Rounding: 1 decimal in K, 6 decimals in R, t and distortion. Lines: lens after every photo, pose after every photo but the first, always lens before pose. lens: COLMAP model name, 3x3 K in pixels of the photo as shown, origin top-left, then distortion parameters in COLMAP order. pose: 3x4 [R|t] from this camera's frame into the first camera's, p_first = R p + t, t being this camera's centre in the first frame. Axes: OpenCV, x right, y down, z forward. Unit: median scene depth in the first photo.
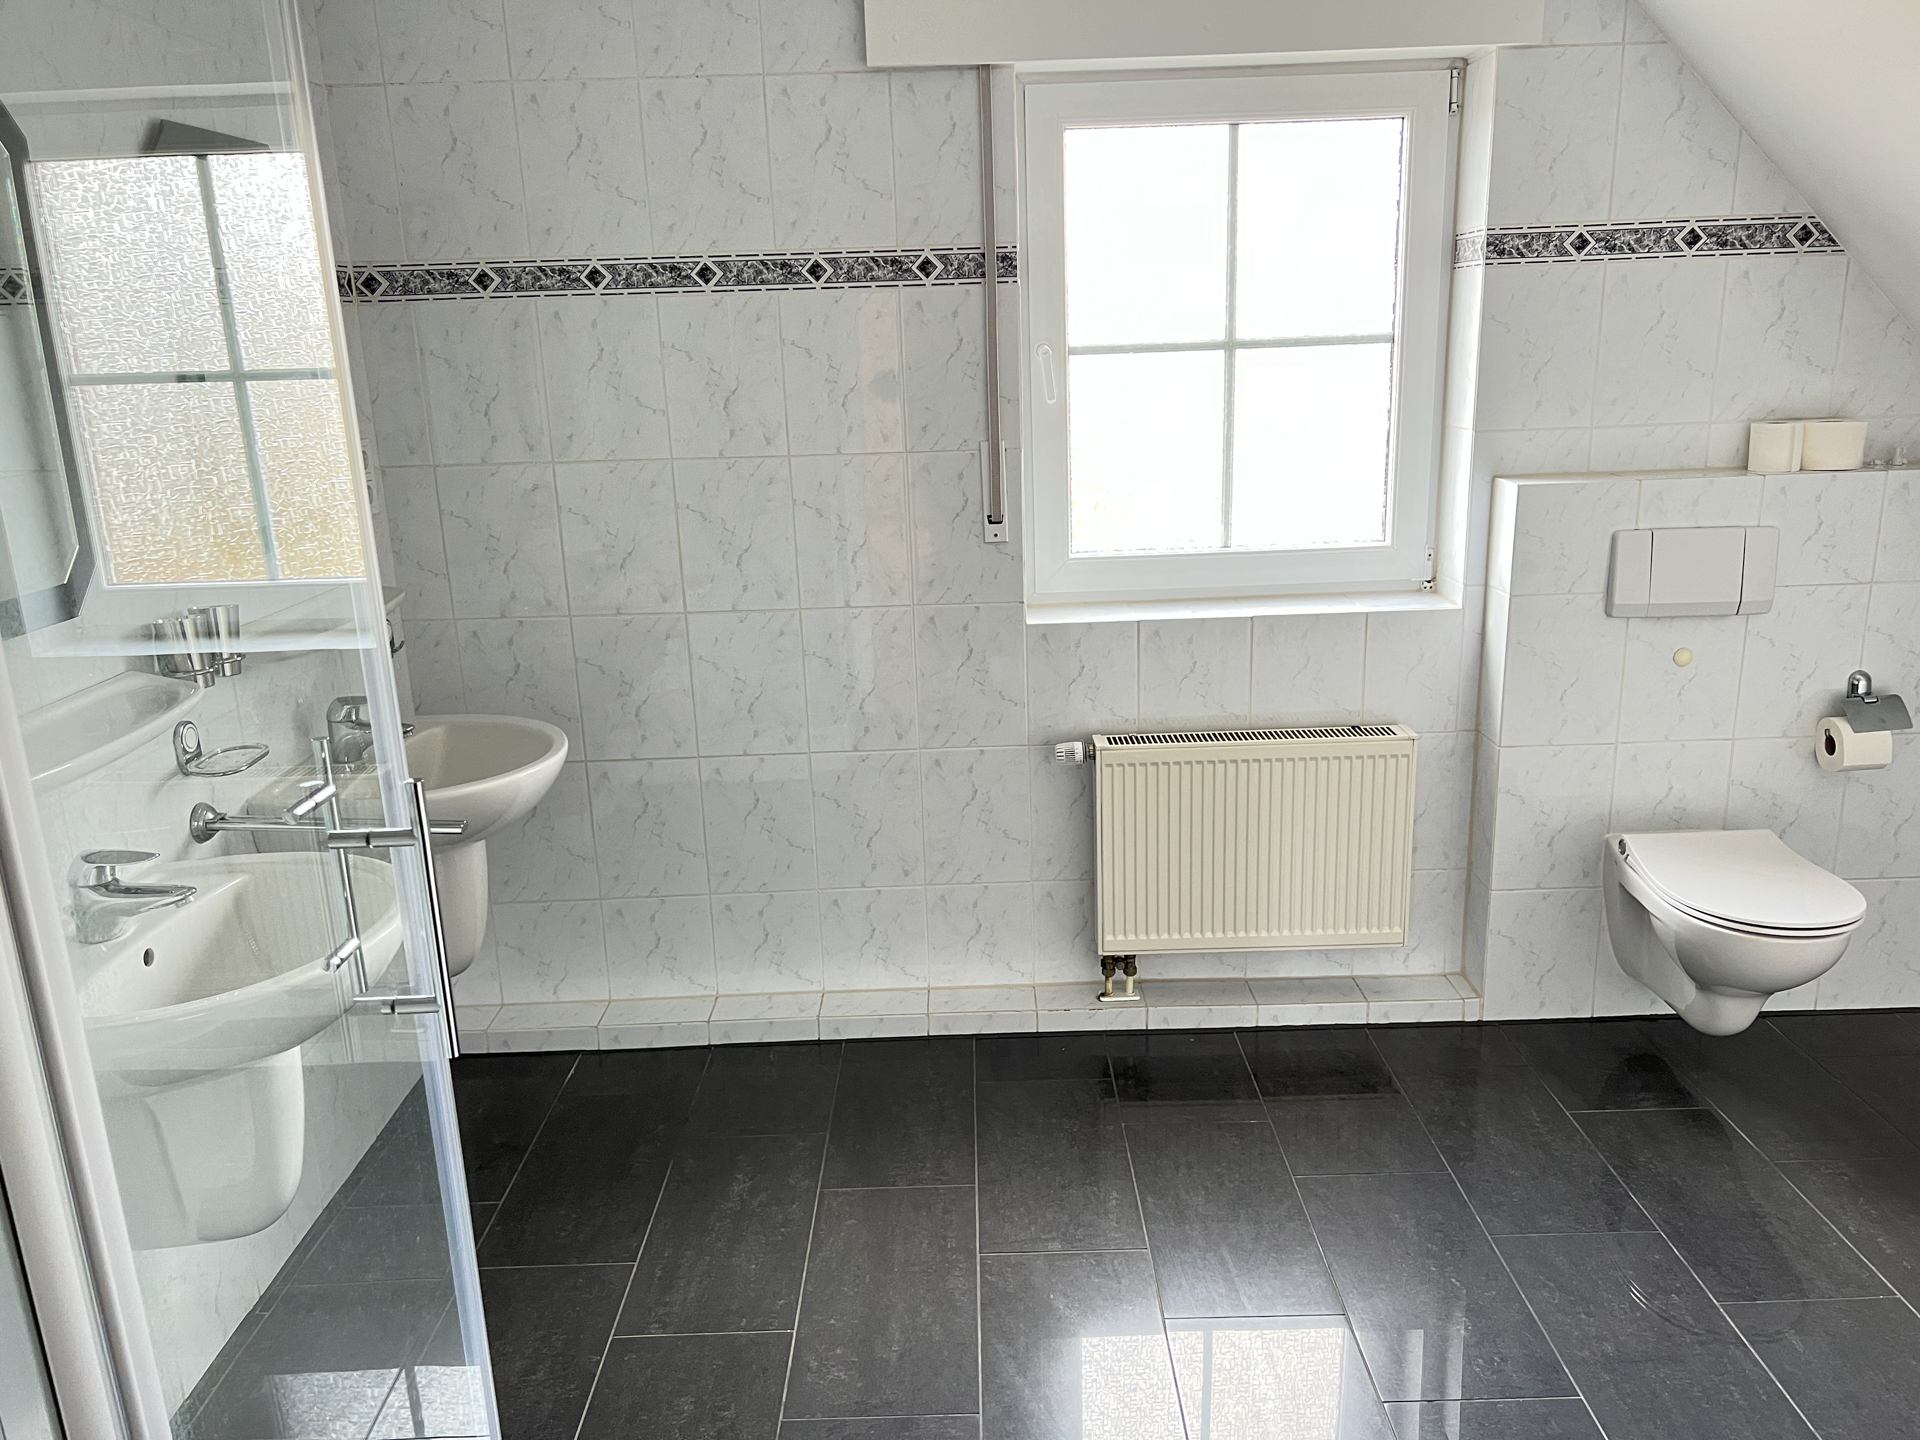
lens RADIAL K [[1456.3, 0, 962.7], [0, 1456.3, 725.6], [0, 0, 1]] dist [0.064774, -0.051987]
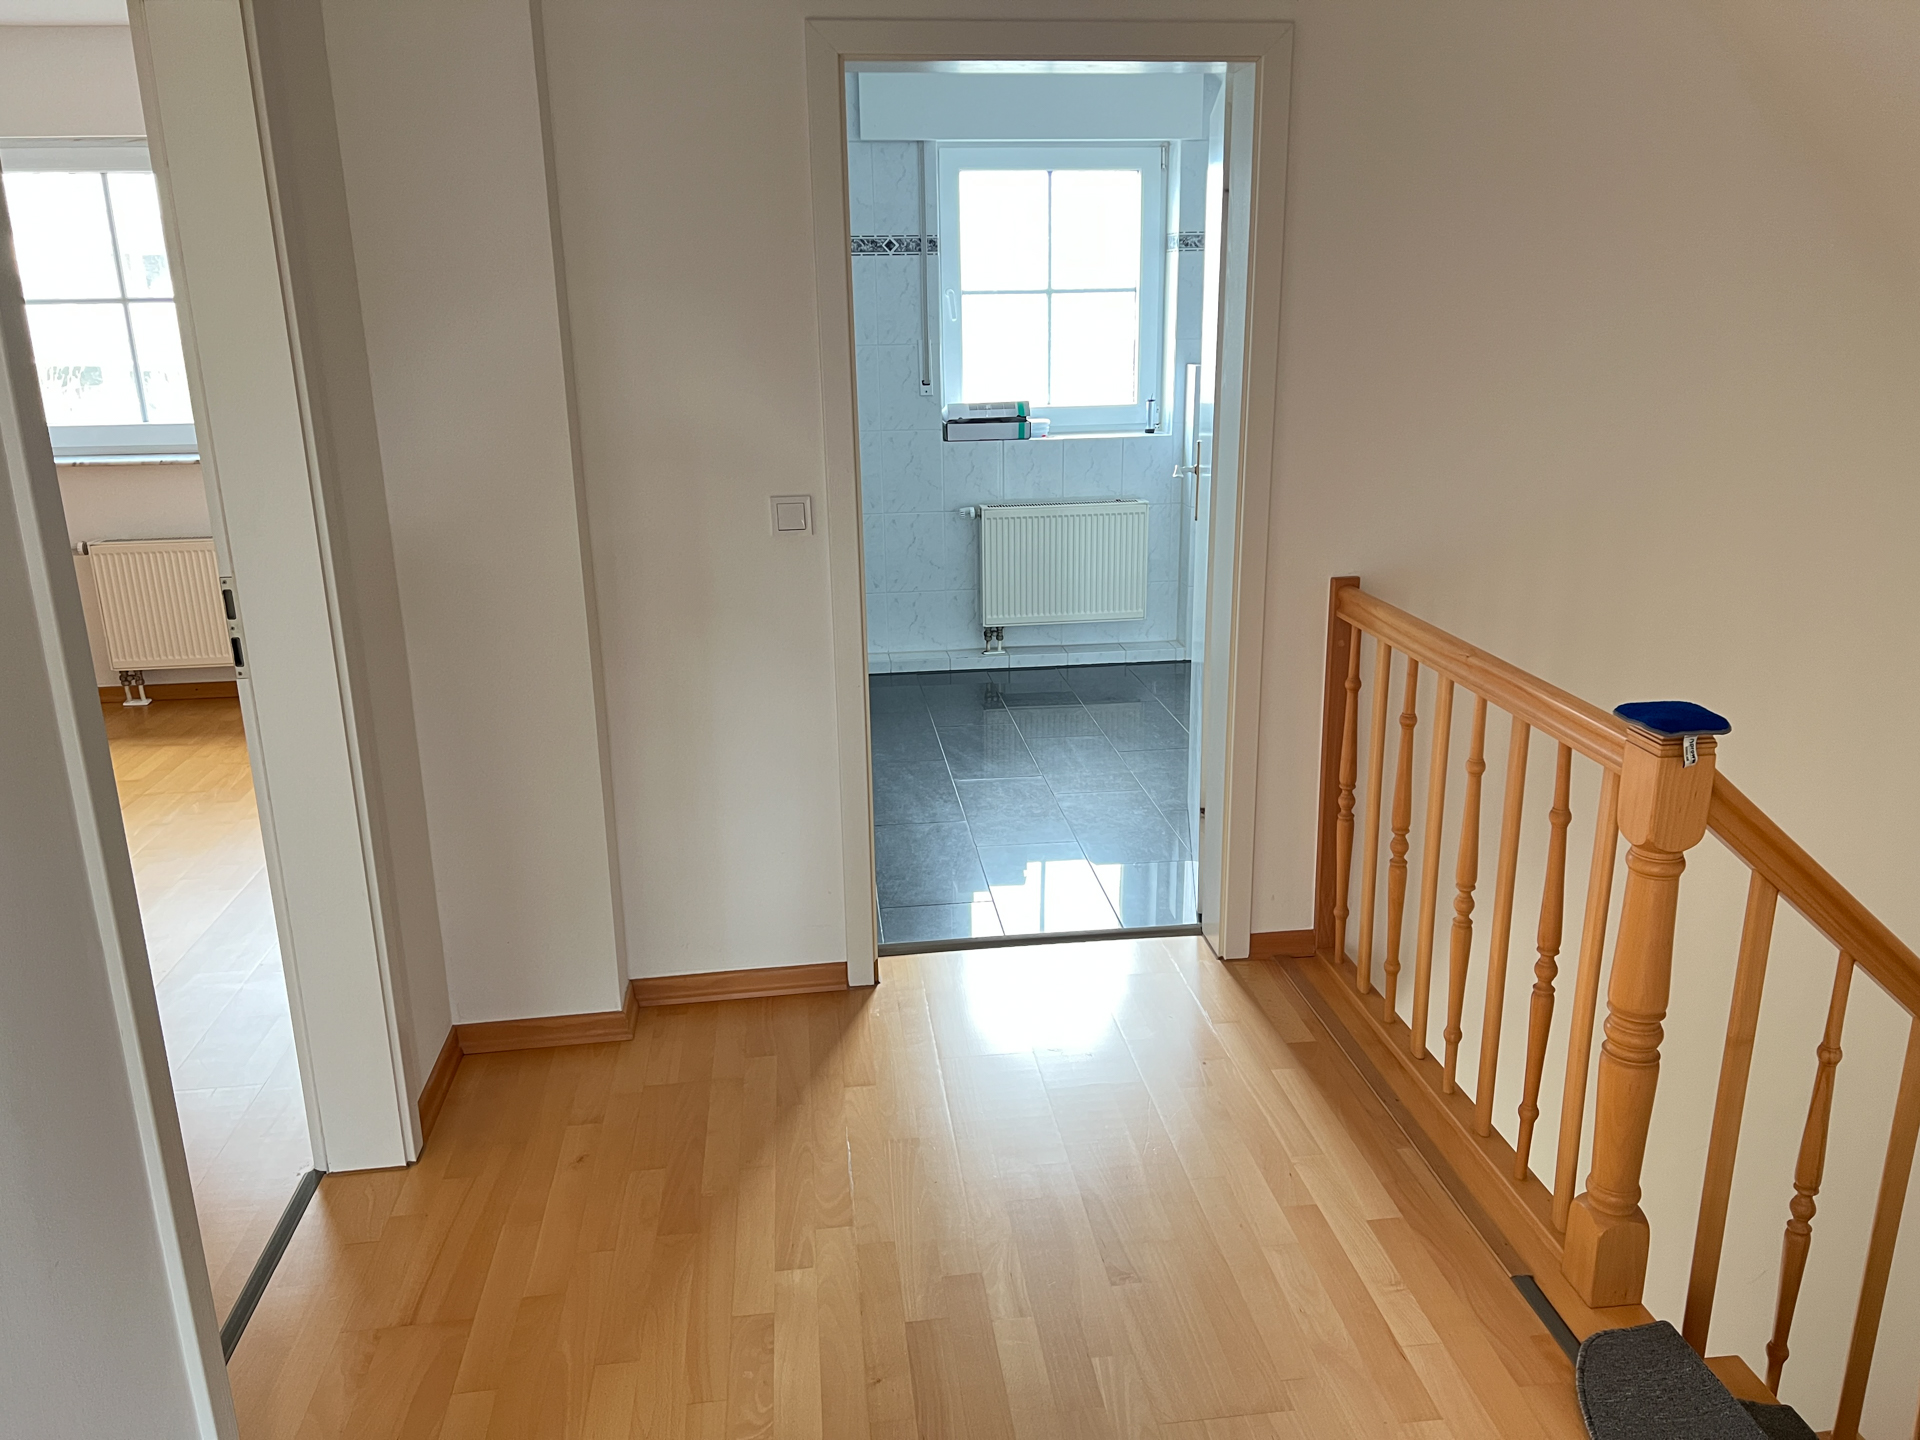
lens RADIAL K [[1456.3, 0, 971.9], [0, 1456.3, 721.8], [0, 0, 1]] dist [0.064774, -0.051987]
pose [[0.992396, -0.017568, 0.121829, -0.121735], [0.013161, 0.999233, 0.036885, 0.174254], [-0.122383, -0.035001, 0.991866, -0.681578]]
